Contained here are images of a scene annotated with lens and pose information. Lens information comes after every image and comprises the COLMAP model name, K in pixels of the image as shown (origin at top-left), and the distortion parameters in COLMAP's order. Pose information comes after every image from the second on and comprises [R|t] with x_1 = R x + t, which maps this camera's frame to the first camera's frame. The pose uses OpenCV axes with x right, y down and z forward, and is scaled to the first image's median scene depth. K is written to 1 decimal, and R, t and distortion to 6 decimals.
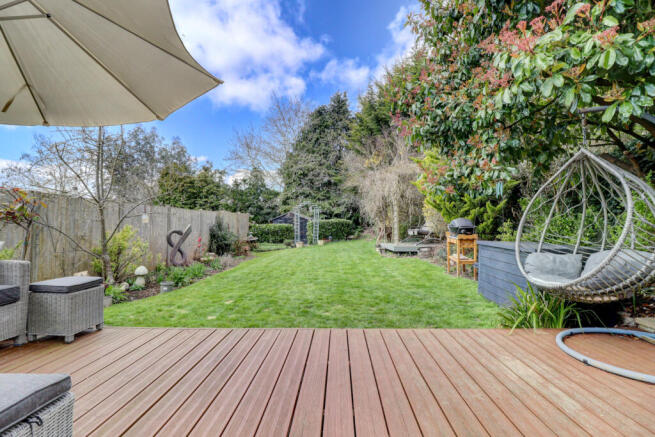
lens RADIAL K [[303.4, 0, 326.4], [0, 303.4, 220.9], [0, 0, 1]] dist [-0.014490, -0.001081]
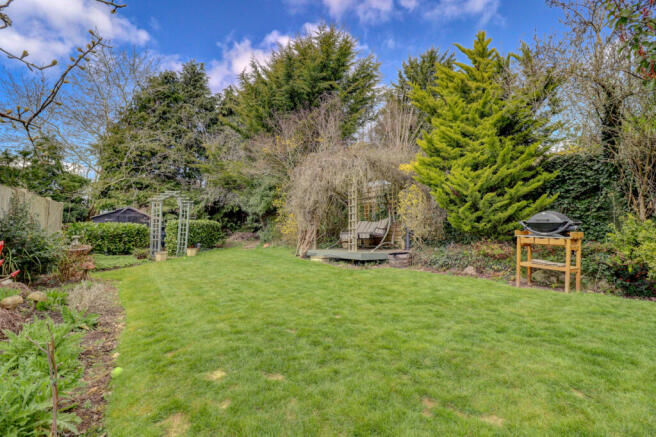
lens RADIAL K [[303.8, 0, 328.7], [0, 303.8, 218.0], [0, 0, 1]] dist [-0.014490, -0.001081]
pose [[0.823025, 0.036829, 0.566810, -0.150930], [-0.015756, 0.998992, -0.042032, 0.016888], [-0.567786, 0.025663, 0.822776, 0.242656]]
